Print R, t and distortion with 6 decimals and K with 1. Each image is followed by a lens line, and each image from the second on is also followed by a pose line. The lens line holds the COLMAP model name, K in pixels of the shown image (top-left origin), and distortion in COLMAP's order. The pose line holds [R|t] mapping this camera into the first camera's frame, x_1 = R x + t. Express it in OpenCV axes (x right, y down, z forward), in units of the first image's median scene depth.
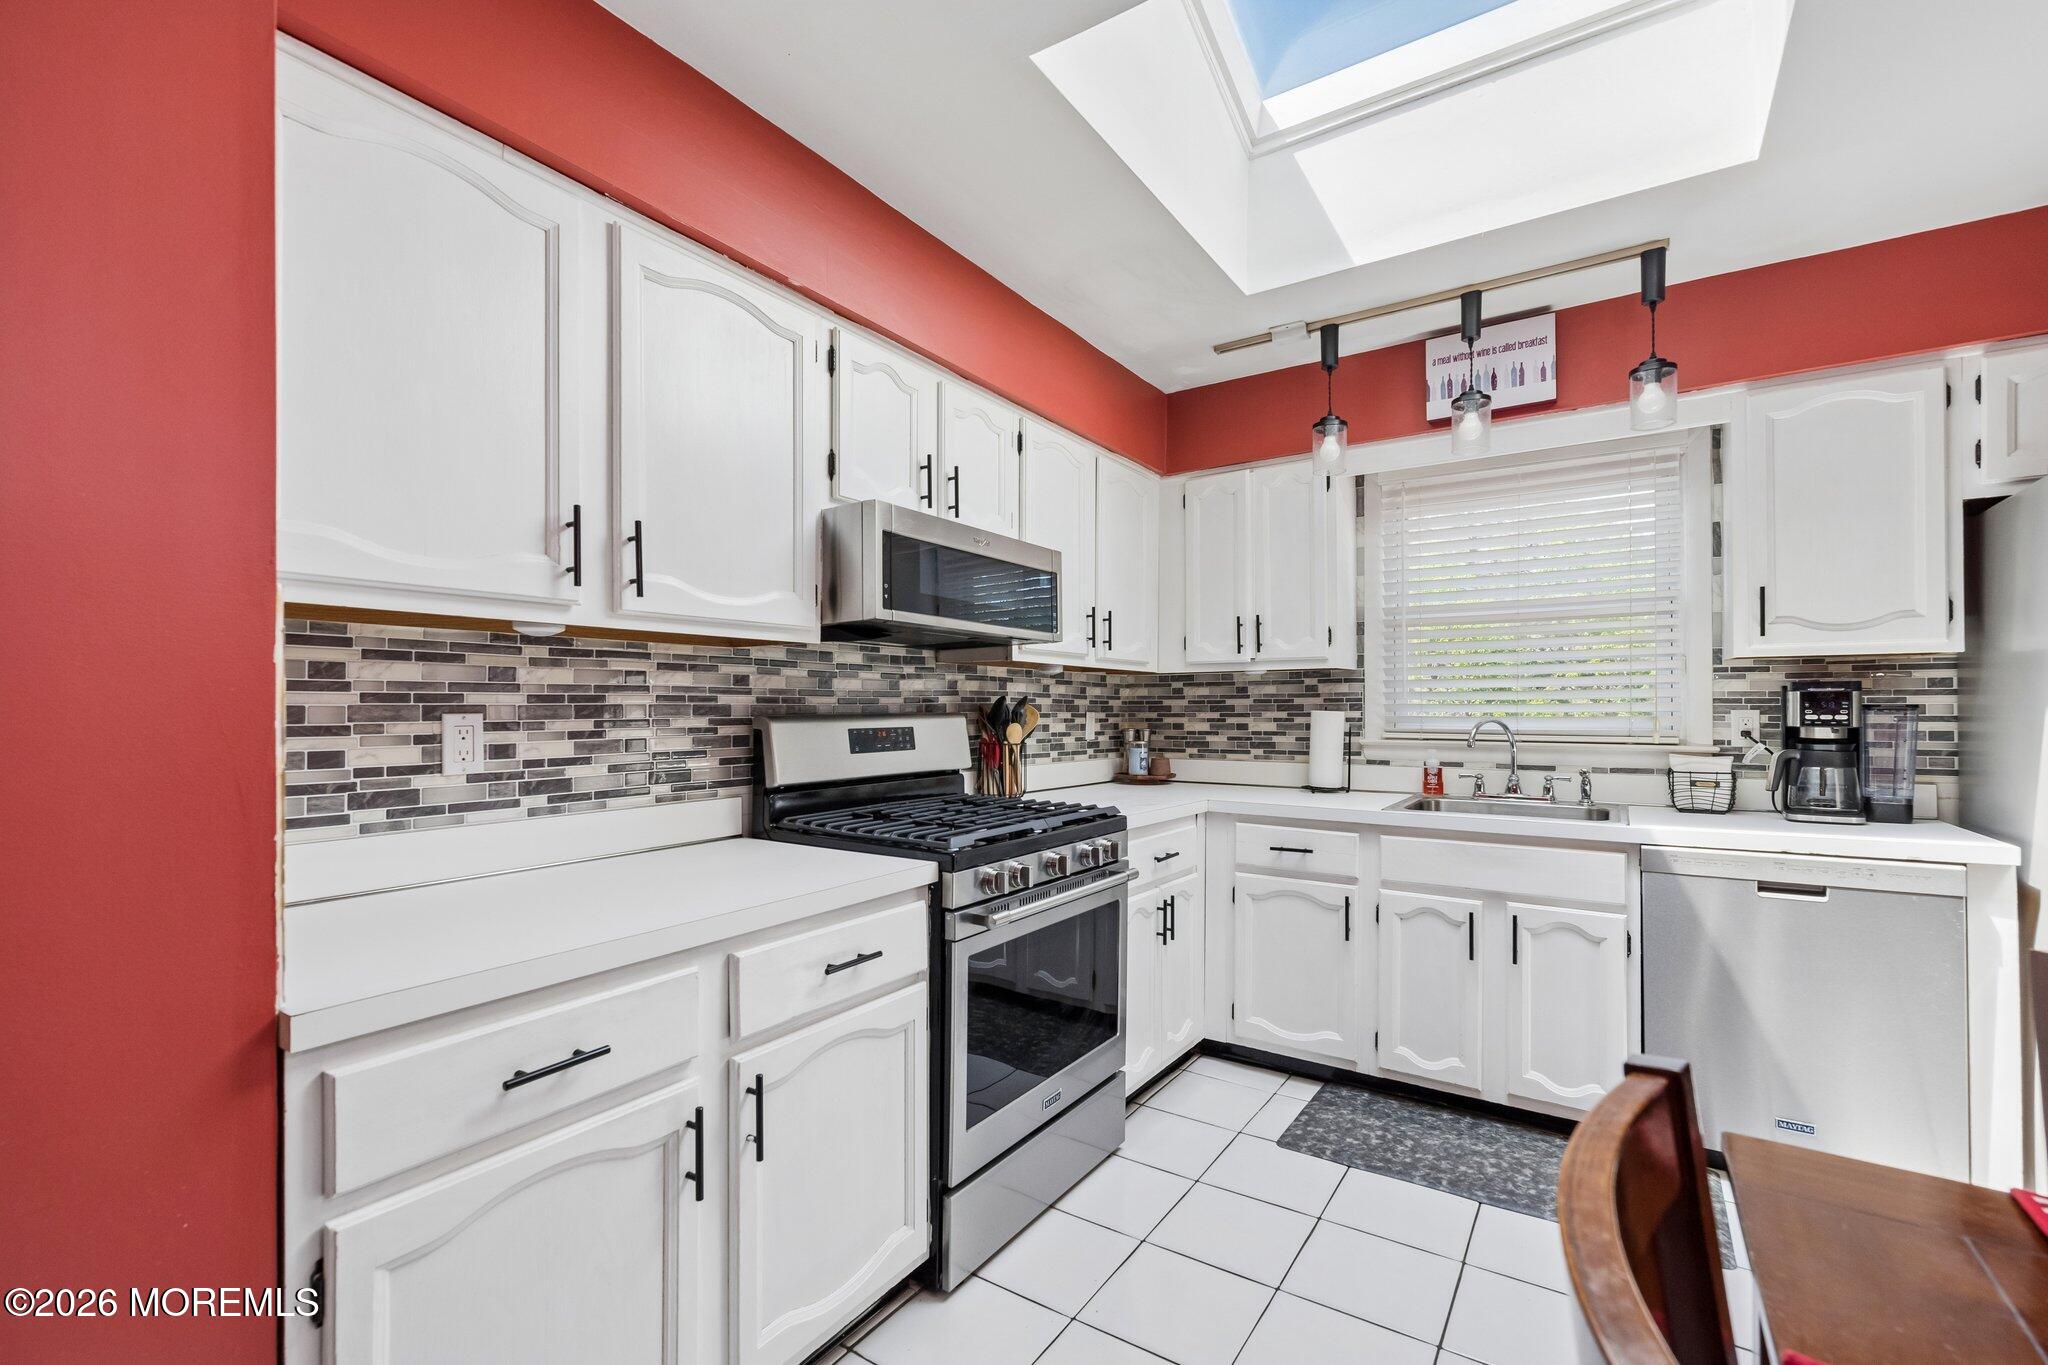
lens RADIAL K [[890.6, 0, 1025.8], [0, 890.6, 695.4], [0, 0, 1]] dist [0.000398, 0.000111]
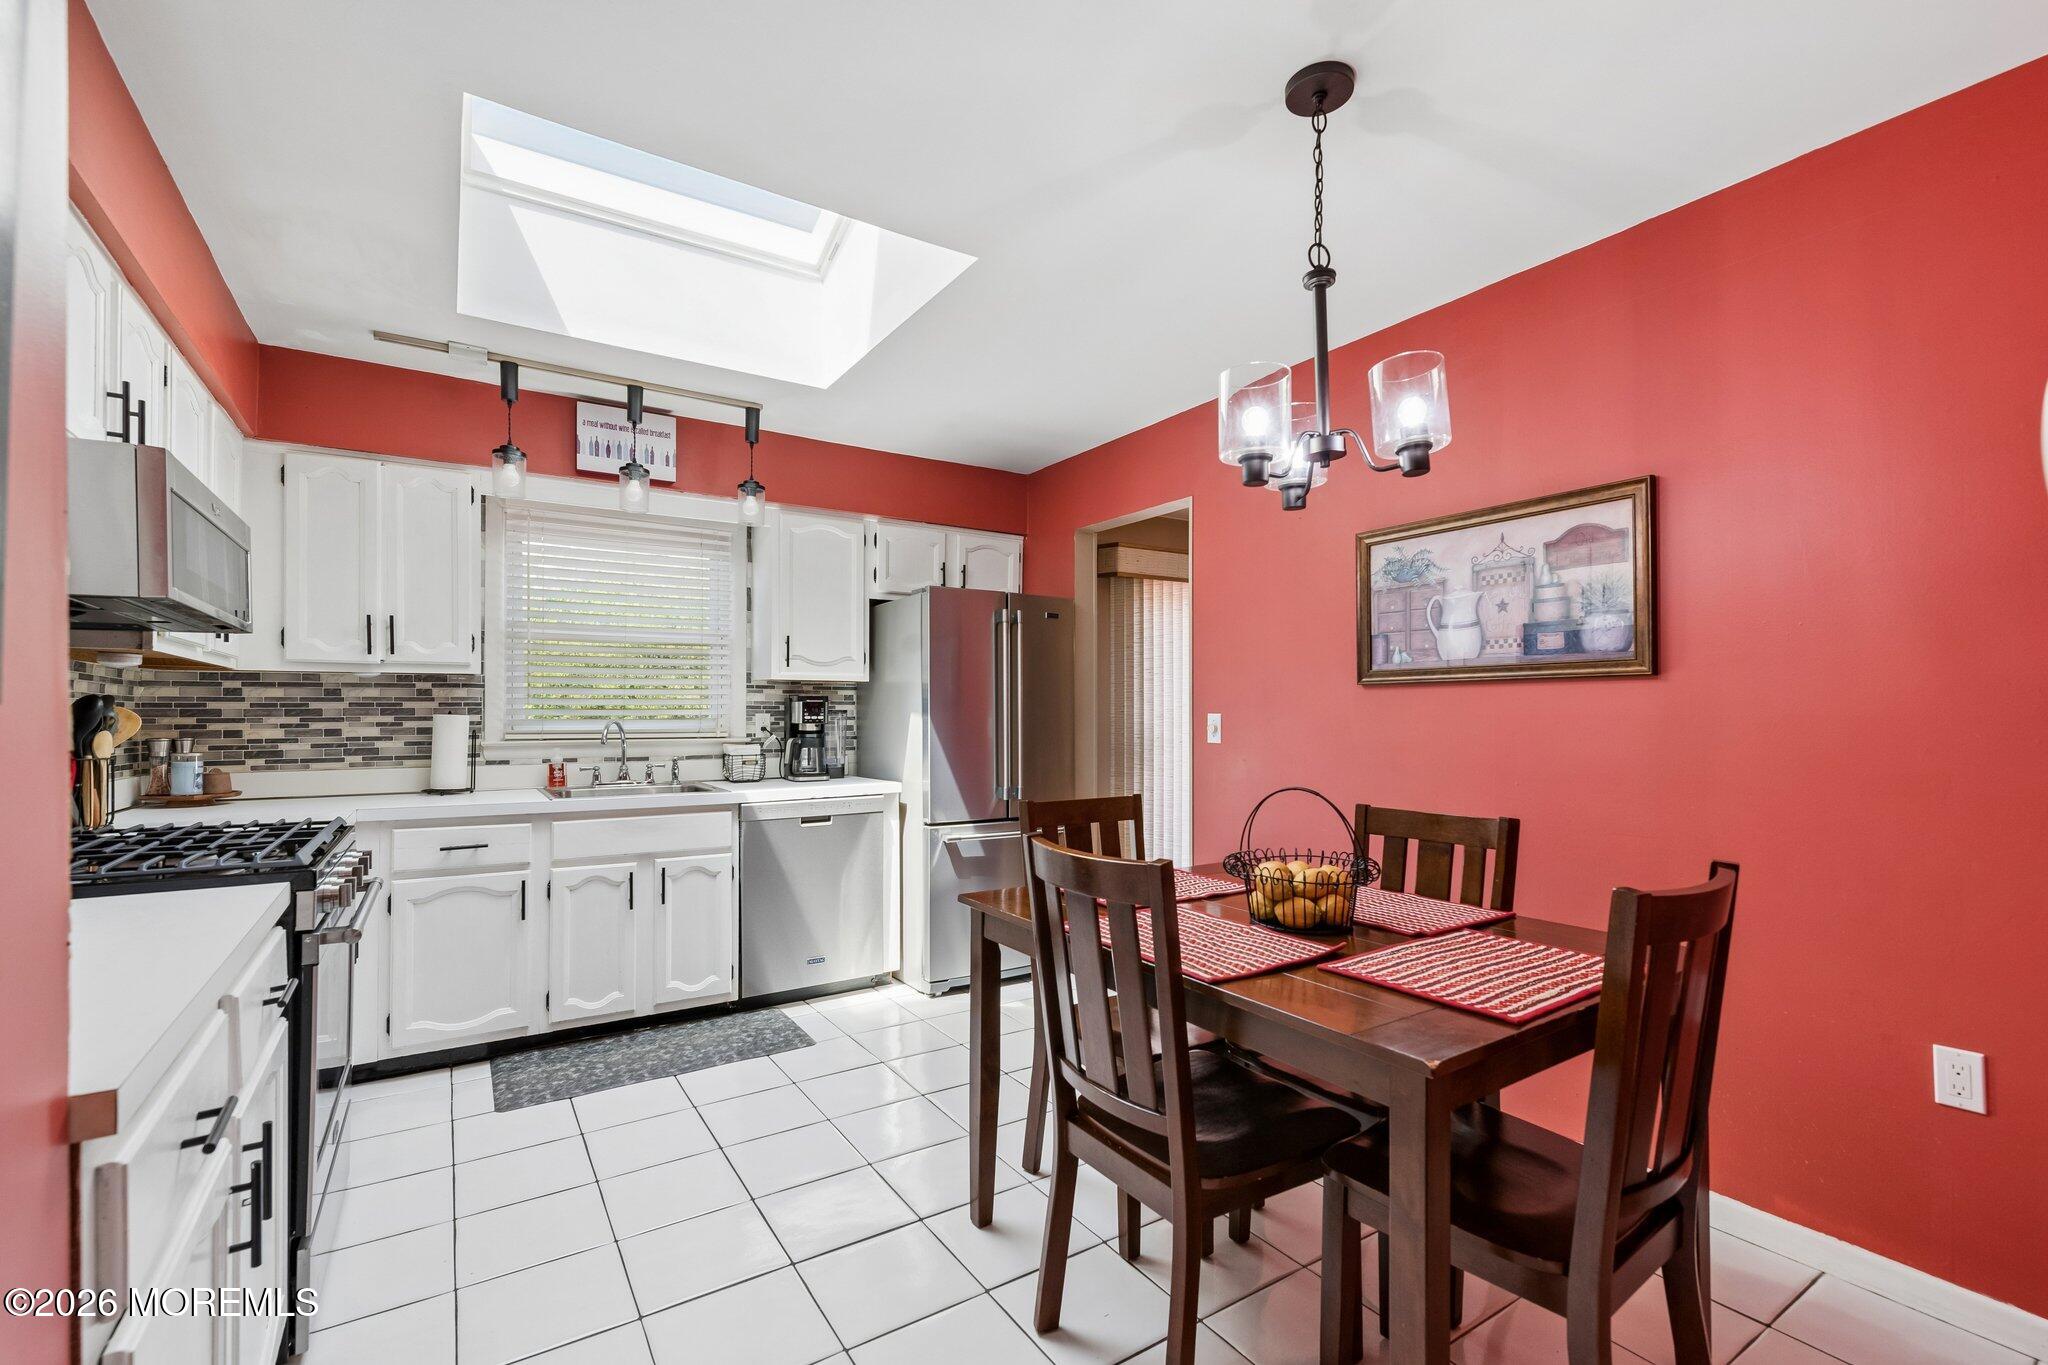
lens RADIAL K [[890.6, 0, 1027.2], [0, 890.6, 700.4], [0, 0, 1]] dist [0.000398, 0.000111]
pose [[0.390423, 0.013243, 0.920540, -0.417784], [-0.012019, 0.999885, -0.009287, 0.002760], [-0.920557, -0.007438, 0.390537, -0.015413]]
